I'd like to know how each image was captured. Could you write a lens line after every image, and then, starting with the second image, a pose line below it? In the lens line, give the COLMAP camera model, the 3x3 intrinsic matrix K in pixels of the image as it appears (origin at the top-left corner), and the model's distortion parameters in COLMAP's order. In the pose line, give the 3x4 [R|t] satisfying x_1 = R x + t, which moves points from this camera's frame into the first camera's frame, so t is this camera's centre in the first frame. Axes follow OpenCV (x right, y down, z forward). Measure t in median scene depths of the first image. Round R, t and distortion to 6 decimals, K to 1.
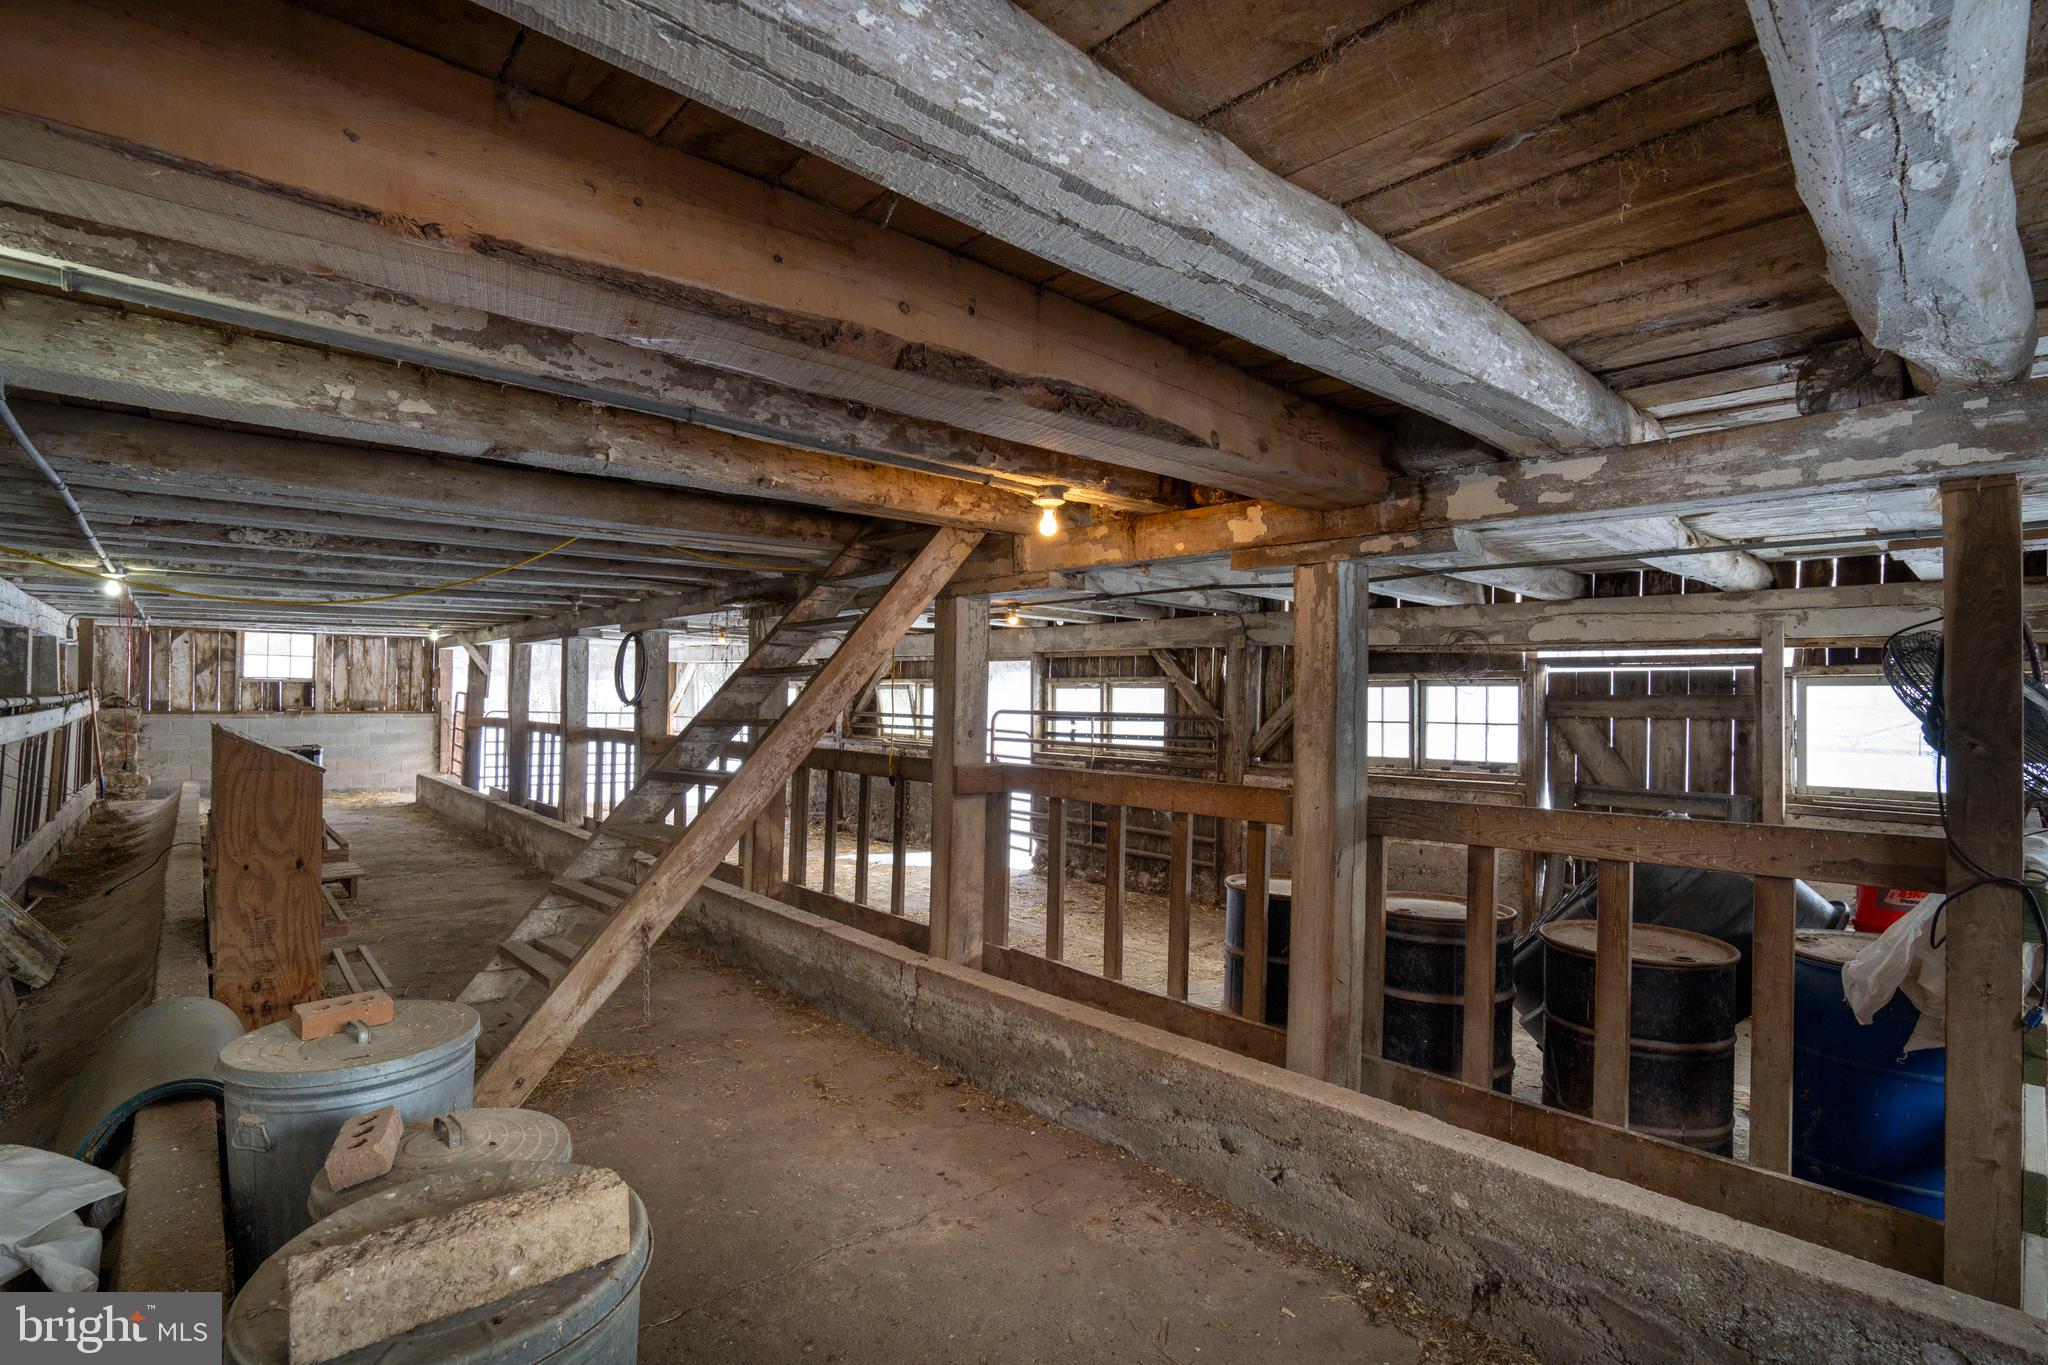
lens RADIAL K [[960.6, 0, 1017.6], [0, 960.6, 680.1], [0, 0, 1]] dist [-0.019153, 0.000815]
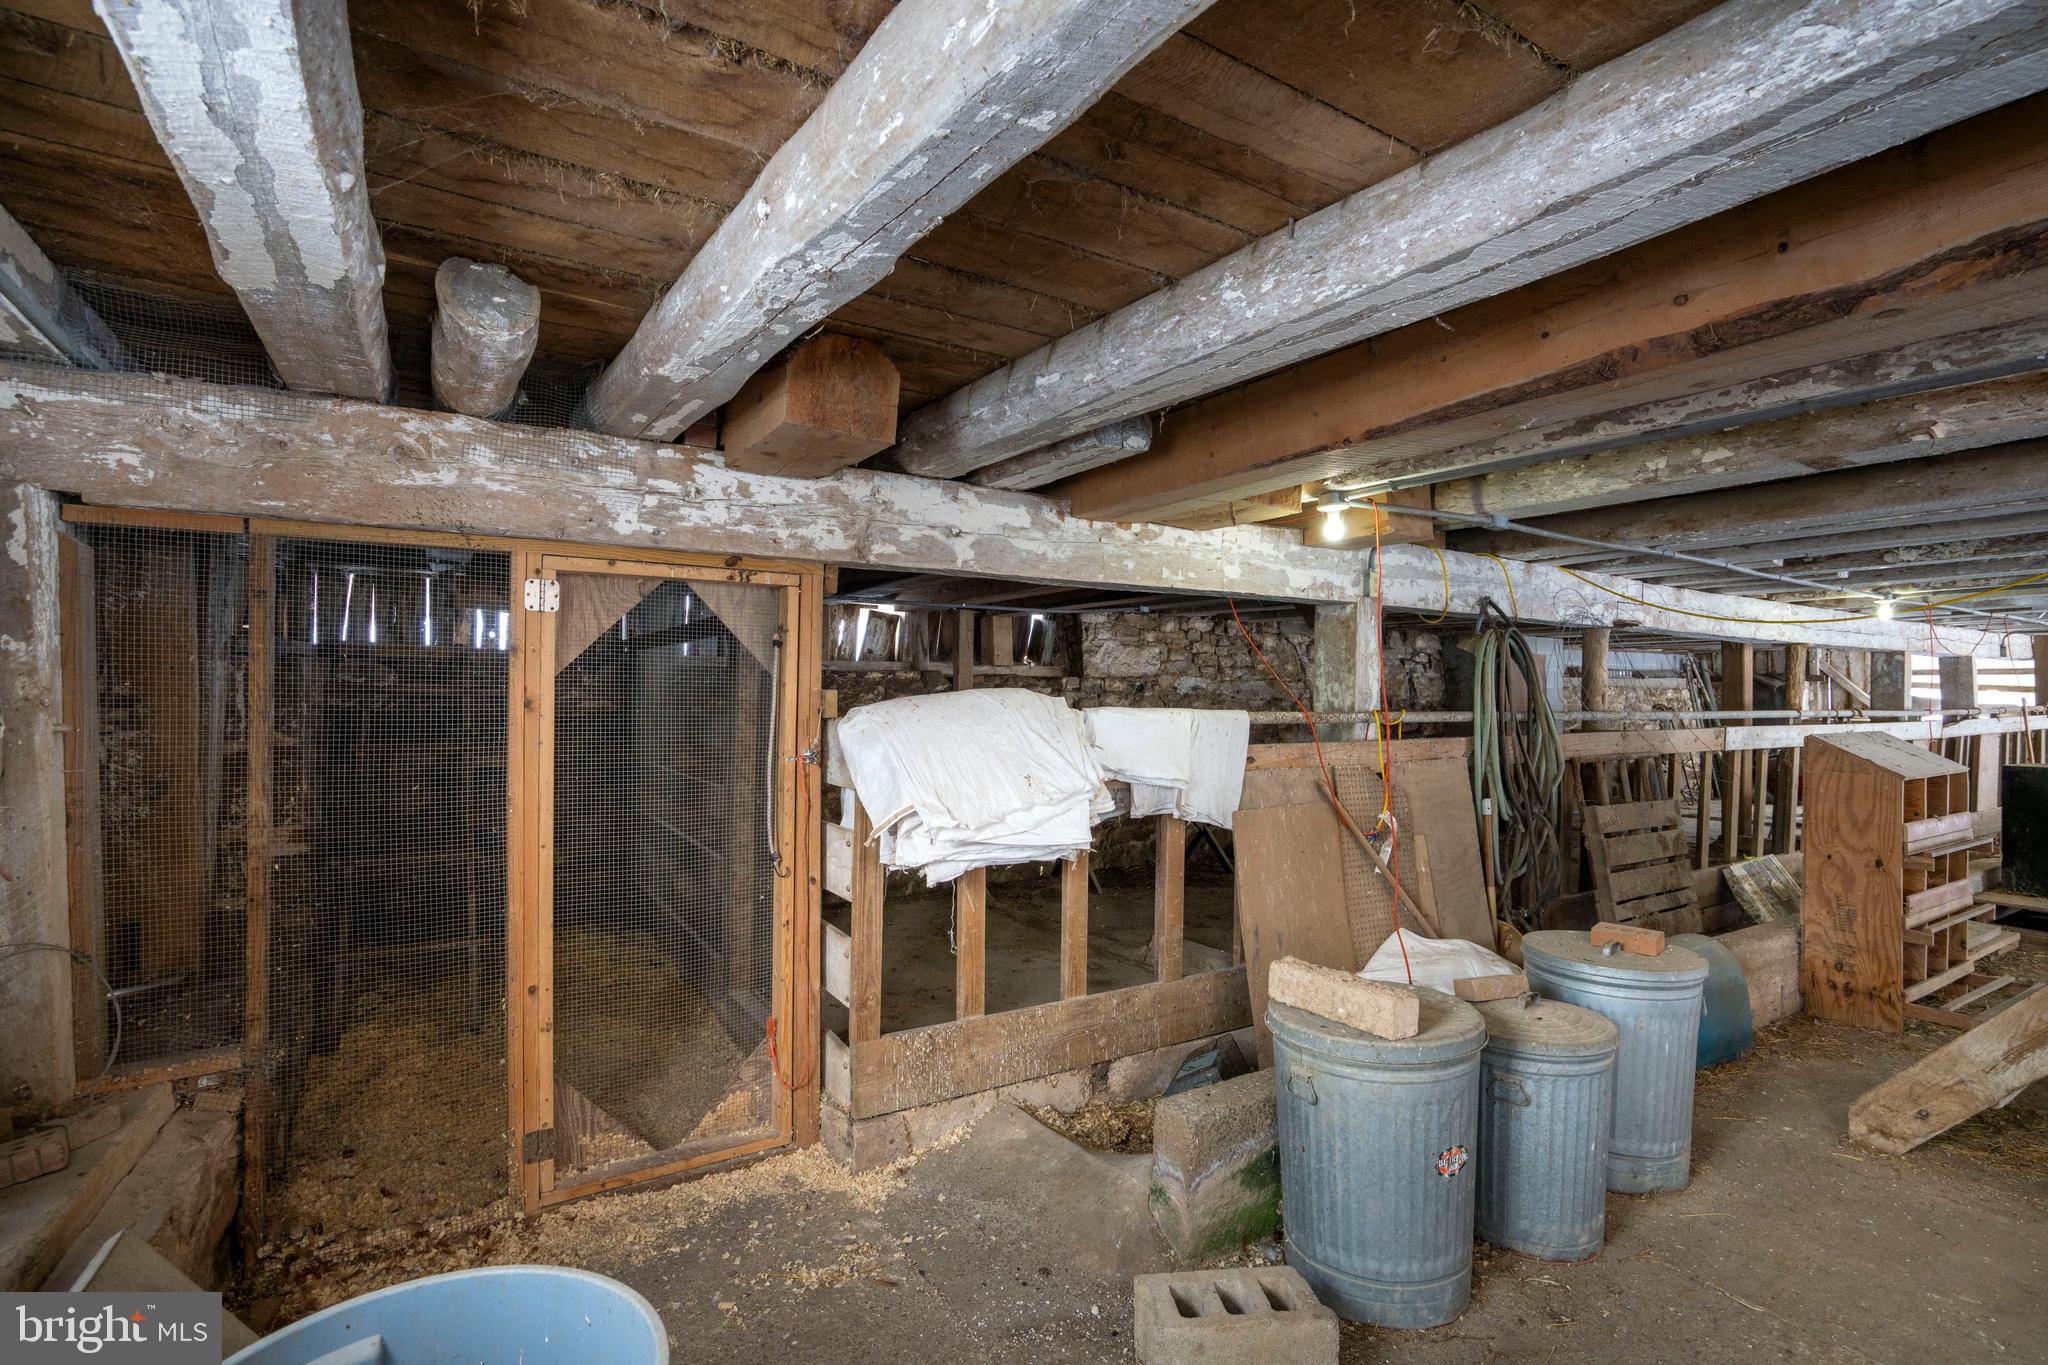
lens RADIAL K [[960.6, 0, 1018.6], [0, 960.6, 690.6], [0, 0, 1]] dist [-0.019153, 0.000815]
pose [[-0.154274, -0.019989, -0.987826, 0.637529], [0.008757, 0.999728, -0.021597, 0.021273], [0.987989, -0.011983, -0.154057, 0.315235]]
